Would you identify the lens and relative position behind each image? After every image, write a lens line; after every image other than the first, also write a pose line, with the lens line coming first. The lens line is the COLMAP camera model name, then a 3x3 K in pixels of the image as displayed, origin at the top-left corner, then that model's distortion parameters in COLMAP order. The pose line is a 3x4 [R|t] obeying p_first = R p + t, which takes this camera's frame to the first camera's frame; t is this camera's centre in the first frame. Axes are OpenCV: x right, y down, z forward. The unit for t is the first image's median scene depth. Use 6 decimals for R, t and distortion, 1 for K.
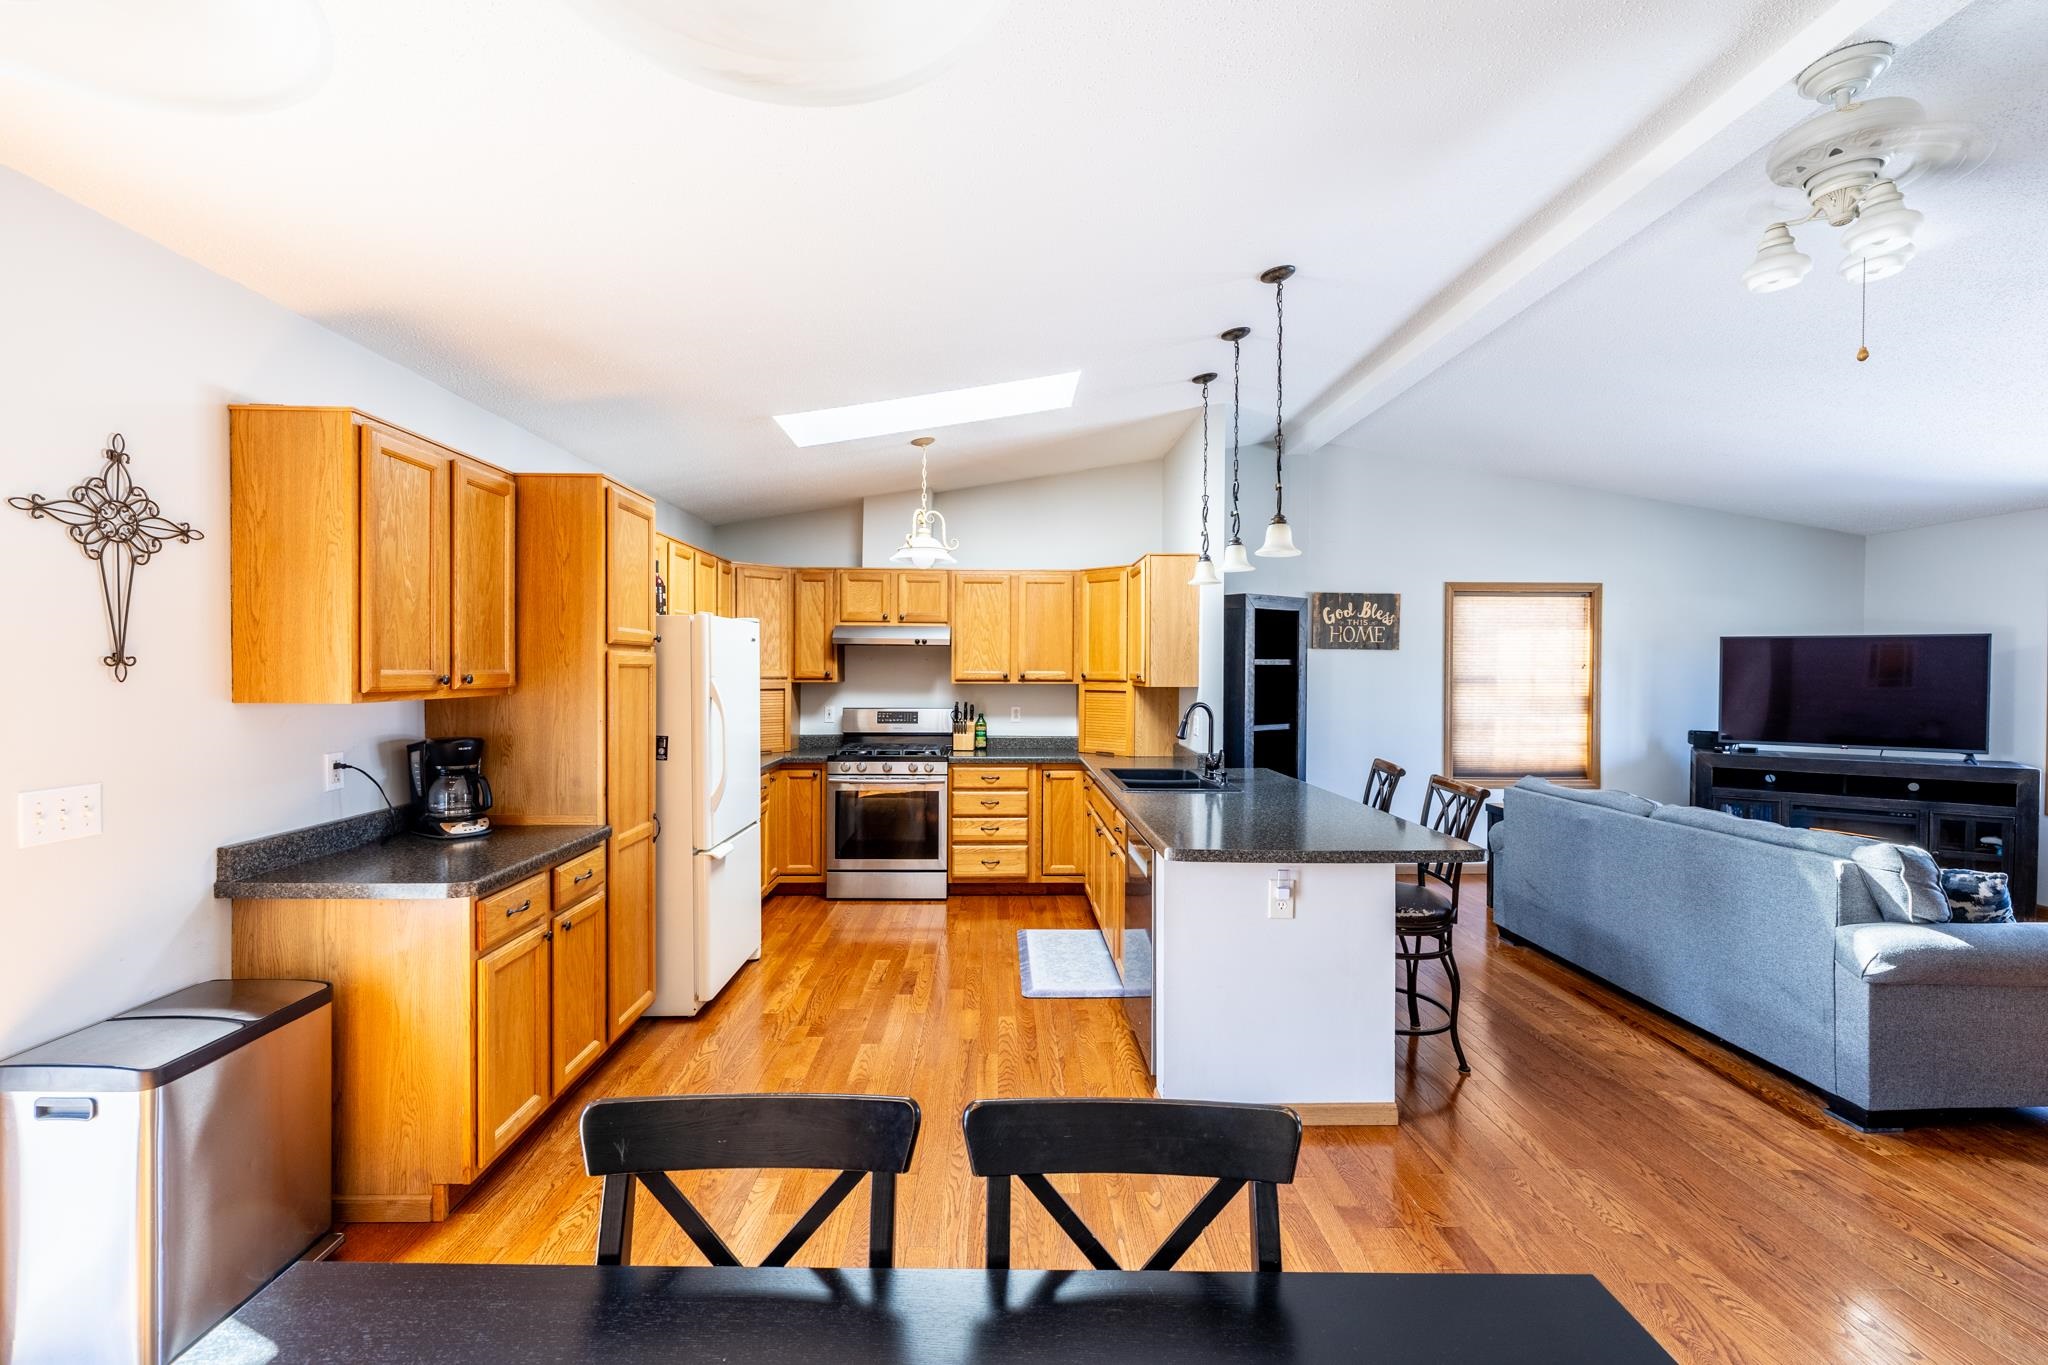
lens RADIAL K [[848.3, 0, 1022.3], [0, 848.3, 679.3], [0, 0, 1]] dist [0.000165, -0.000017]
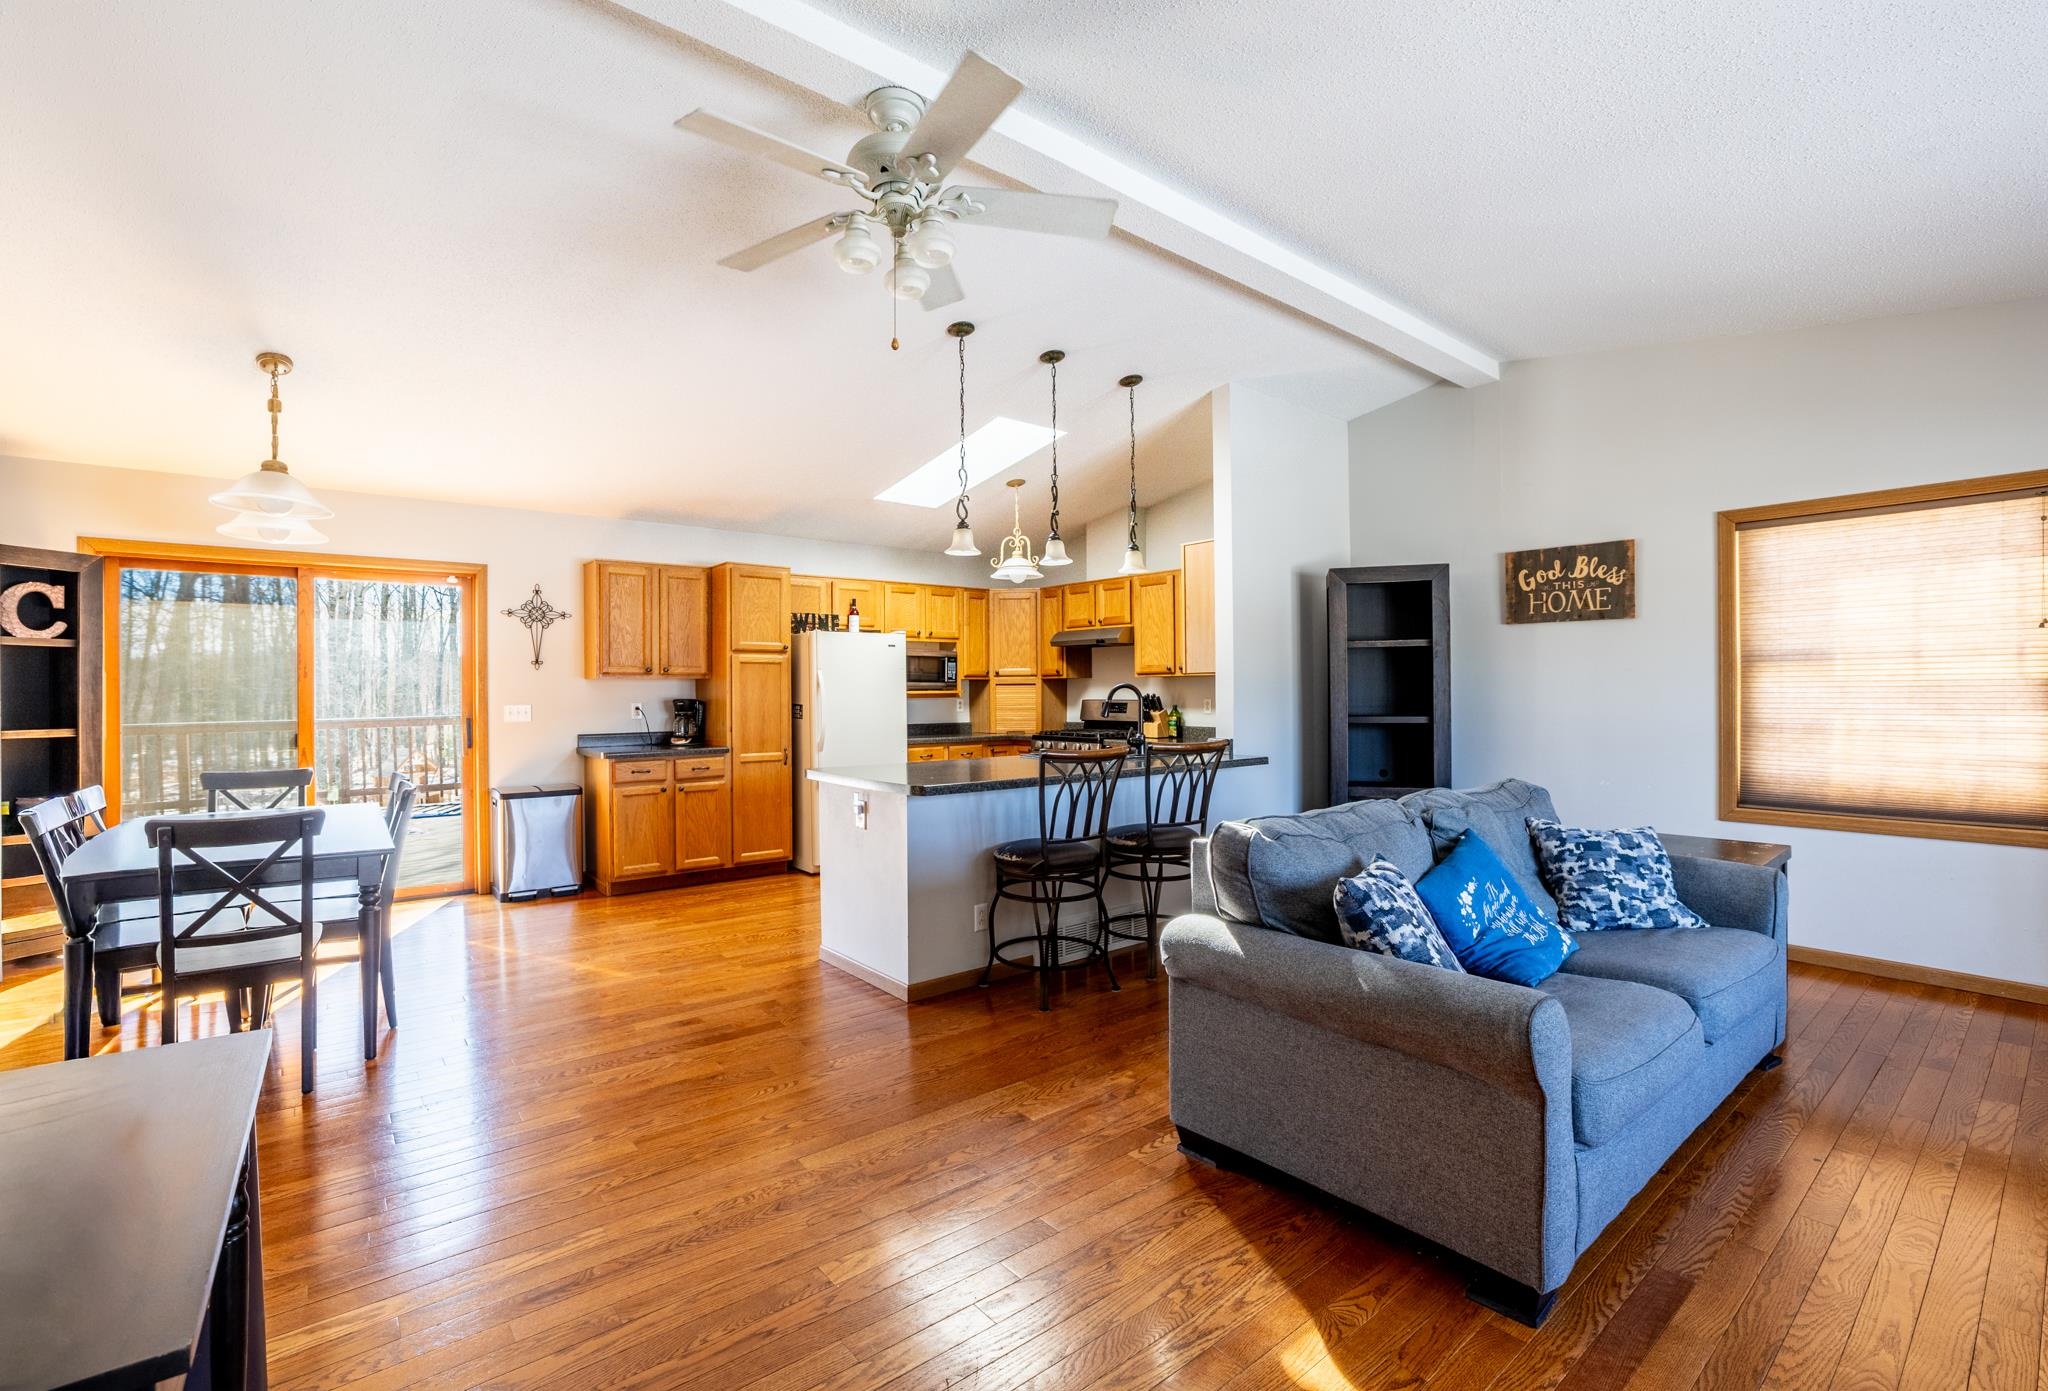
lens RADIAL K [[906.5, 0, 1016.3], [0, 906.5, 687.9], [0, 0, 1]] dist [-0.030385, 0.000273]
pose [[0.607169, -0.011925, -0.794483, 0.764669], [0.001194, 0.999900, -0.014096, 0.035586], [0.794572, 0.007611, 0.607123, 0.144754]]
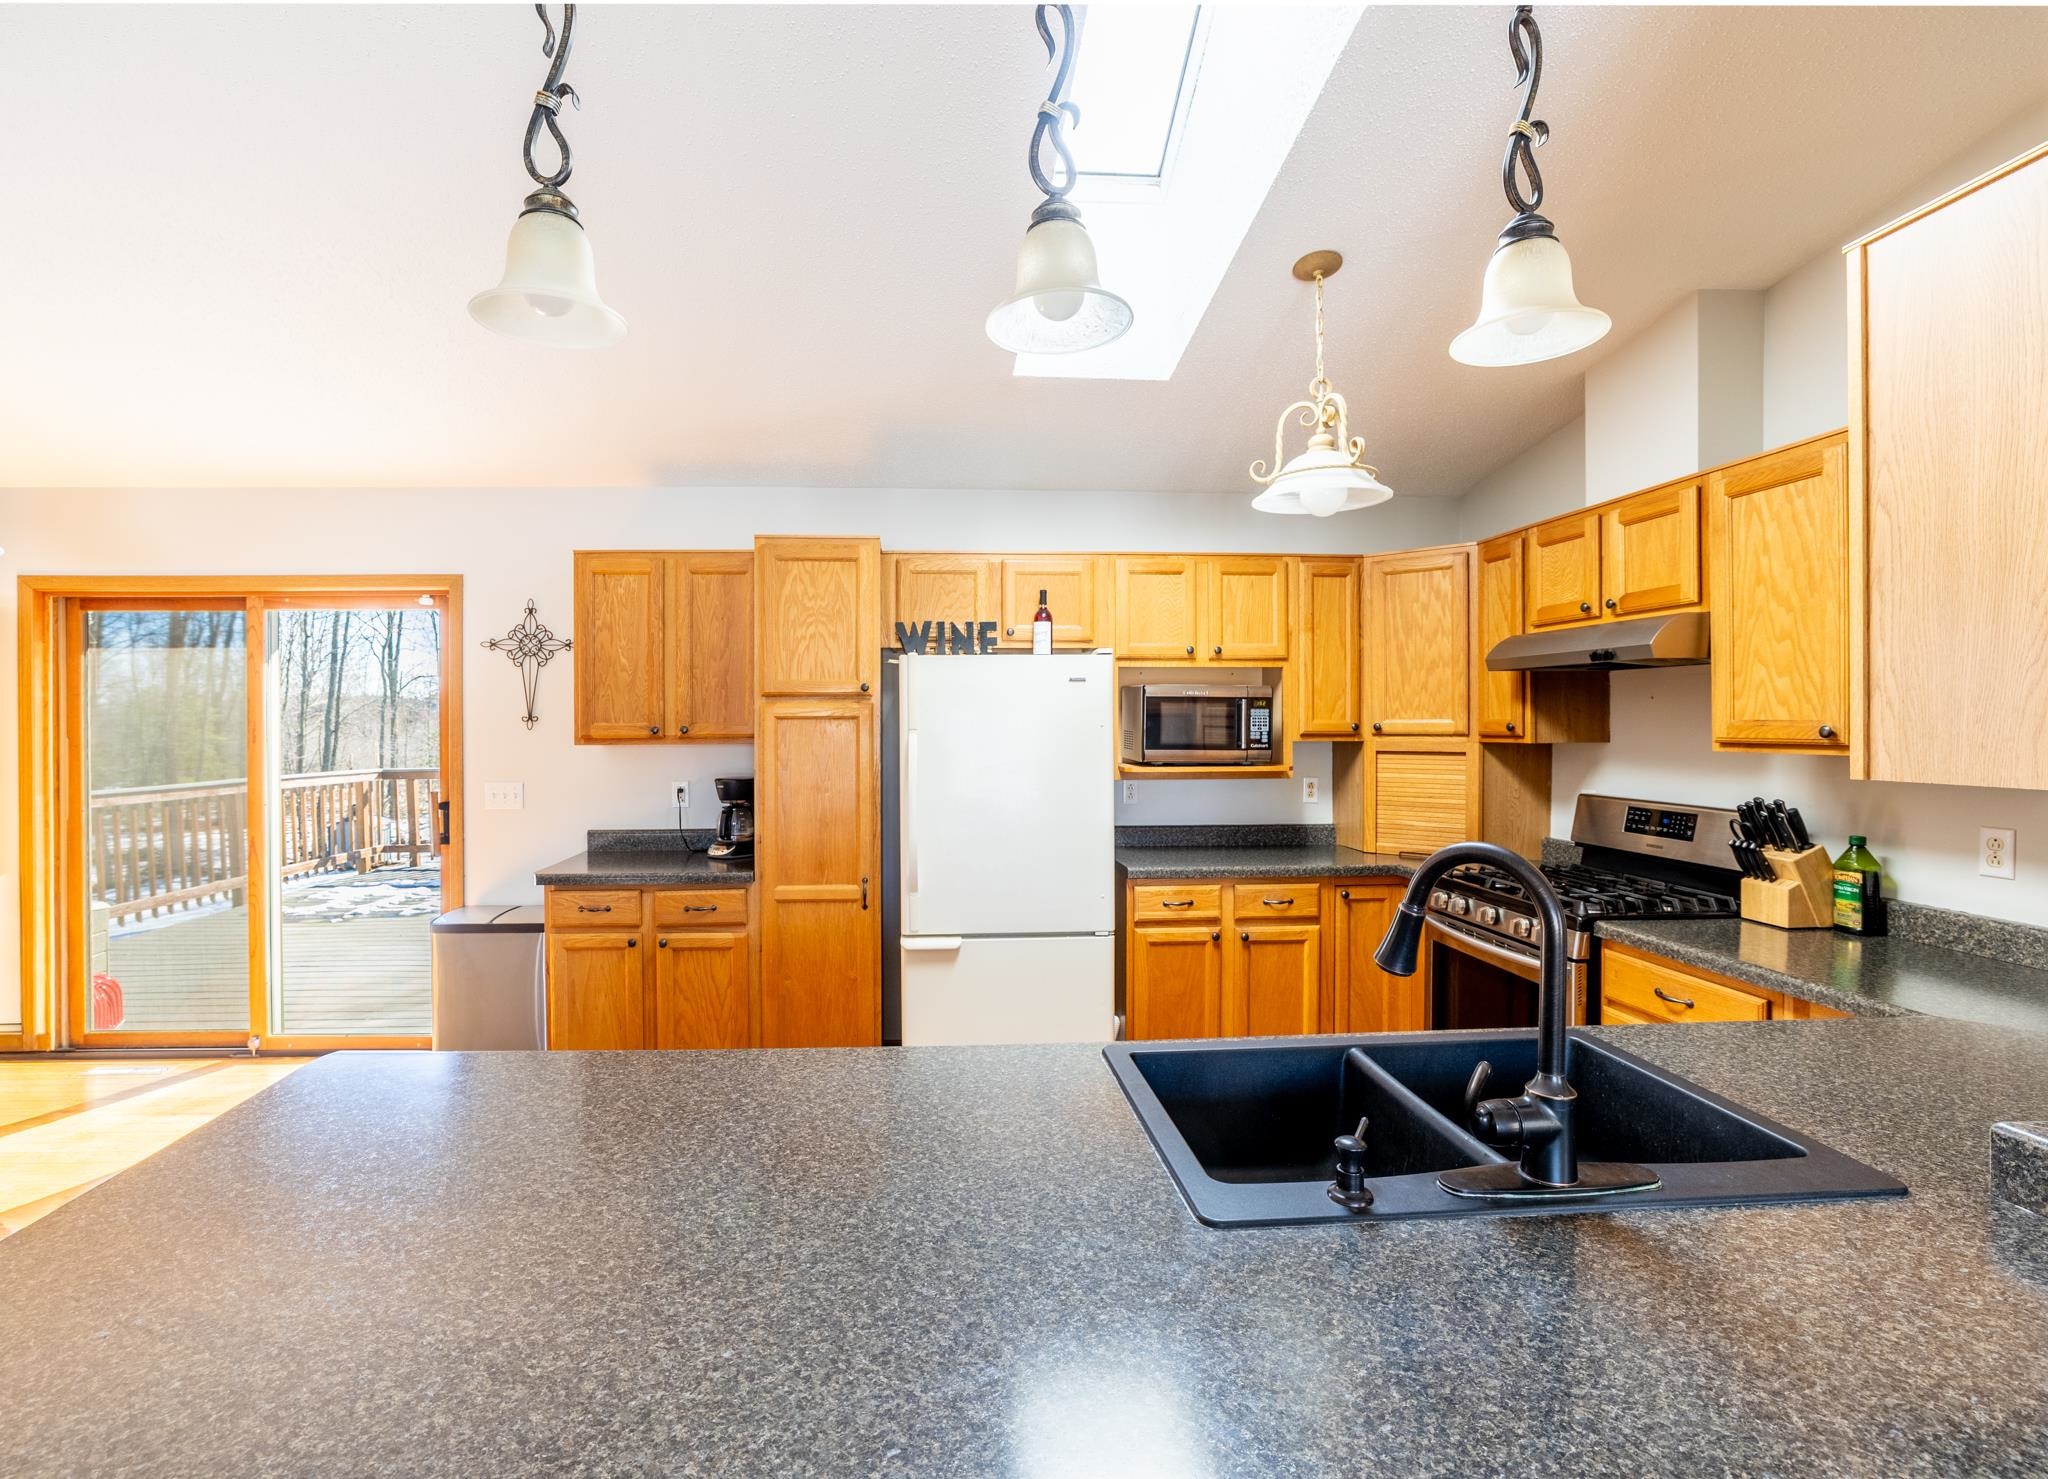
lens RADIAL K [[966.4, 0, 956.6], [0, 966.4, 723.3], [0, 0, 1]] dist [-0.026322, 0.000431]
pose [[0.025993, -0.003221, -0.999657, 0.357383], [-0.007792, 0.999964, -0.003425, -0.003923], [0.999632, 0.007879, 0.025967, 0.618339]]
